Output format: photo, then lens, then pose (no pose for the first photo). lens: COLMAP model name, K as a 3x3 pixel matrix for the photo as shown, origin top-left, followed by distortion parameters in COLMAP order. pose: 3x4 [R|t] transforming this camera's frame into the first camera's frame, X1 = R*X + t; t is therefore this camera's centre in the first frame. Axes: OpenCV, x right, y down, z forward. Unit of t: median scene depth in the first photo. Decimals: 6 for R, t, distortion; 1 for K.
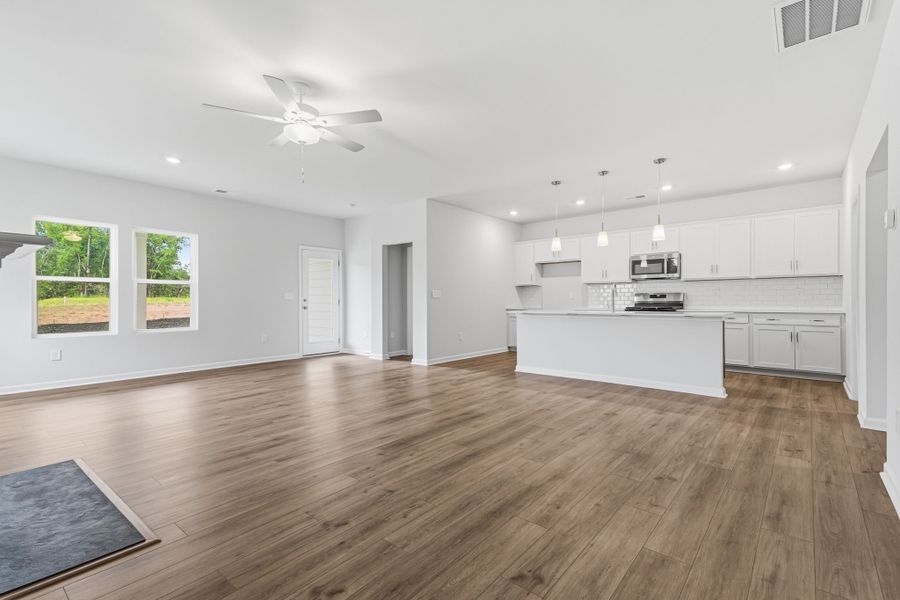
lens RADIAL K [[414.6, 0, 443.1], [0, 414.6, 296.2], [0, 0, 1]] dist [0.016867, -0.001636]
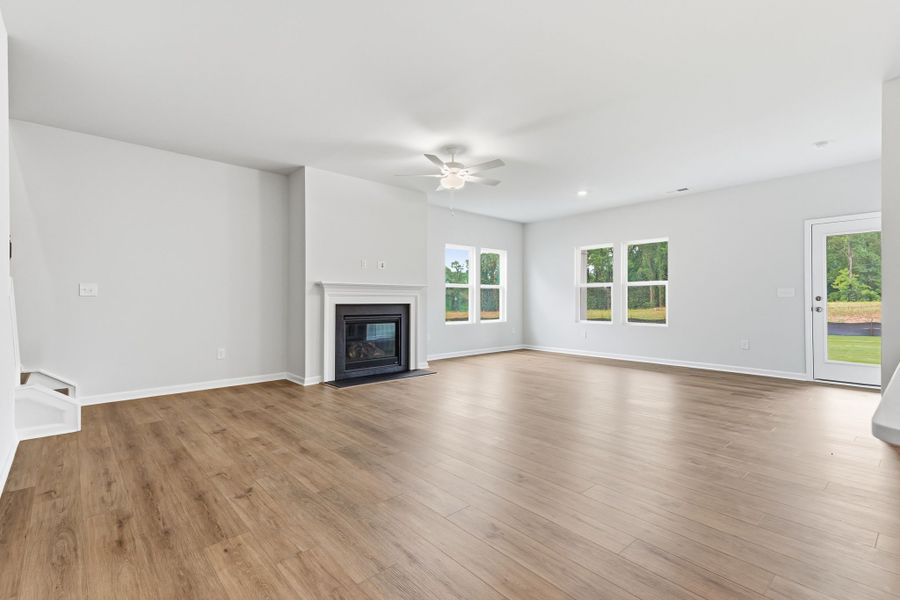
lens RADIAL K [[414.6, 0, 446.9], [0, 414.6, 298.4], [0, 0, 1]] dist [0.016867, -0.001636]
pose [[-0.120616, 0.008623, -0.992662, 1.419296], [0.002869, 0.999961, 0.008338, 0.006698], [0.992695, -0.001842, -0.120637, 1.593646]]
